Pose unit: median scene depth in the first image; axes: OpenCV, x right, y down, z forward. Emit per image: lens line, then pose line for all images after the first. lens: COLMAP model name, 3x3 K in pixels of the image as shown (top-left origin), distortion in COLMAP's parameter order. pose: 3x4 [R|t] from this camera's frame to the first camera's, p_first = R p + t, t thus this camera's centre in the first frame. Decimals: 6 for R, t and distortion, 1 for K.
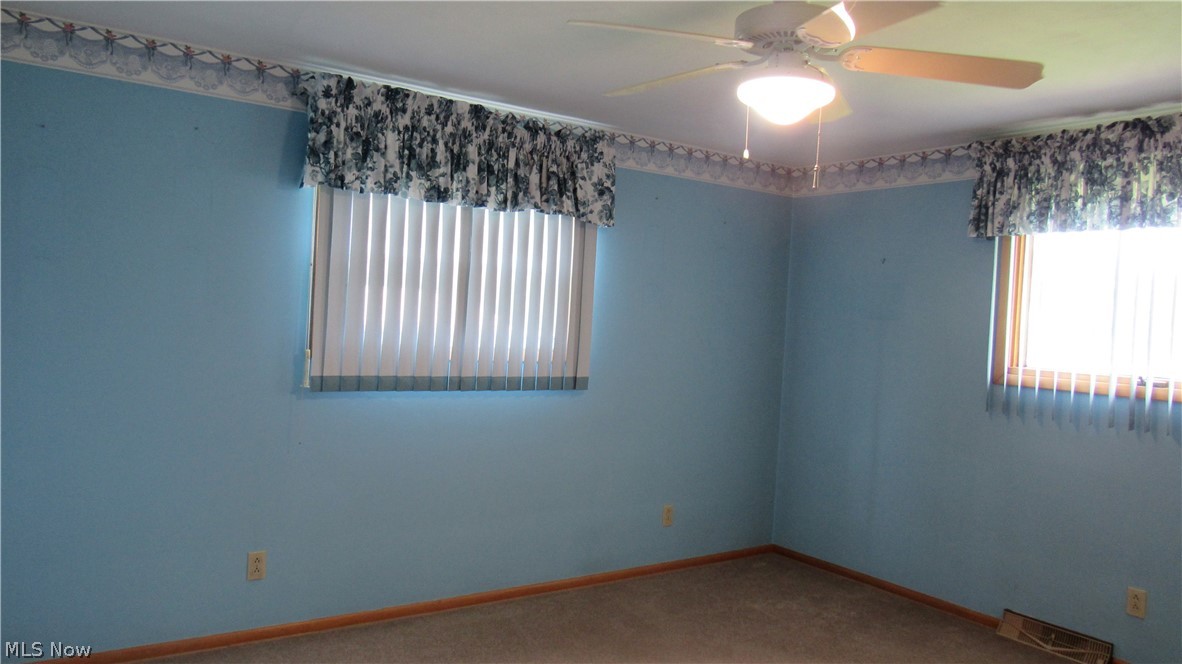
lens RADIAL K [[844.5, 0, 591.0], [0, 844.5, 332.0], [0, 0, 1]] dist [-0.016254, -0.002386]
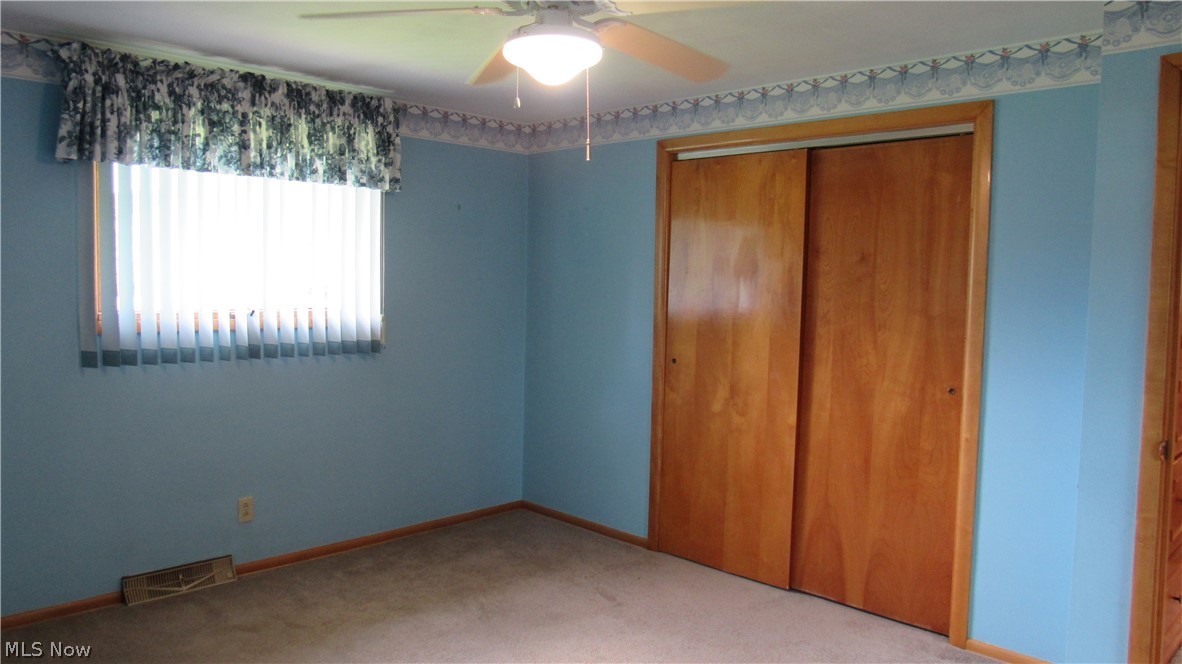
lens RADIAL K [[844.5, 0, 591.0], [0, 844.5, 332.0], [0, 0, 1]] dist [-0.016254, -0.002386]
pose [[-0.169461, -0.113248, 0.979009, -0.510397], [-0.004526, 0.993455, 0.114136, -0.046263], [-0.985527, 0.014910, -0.168864, 0.729421]]
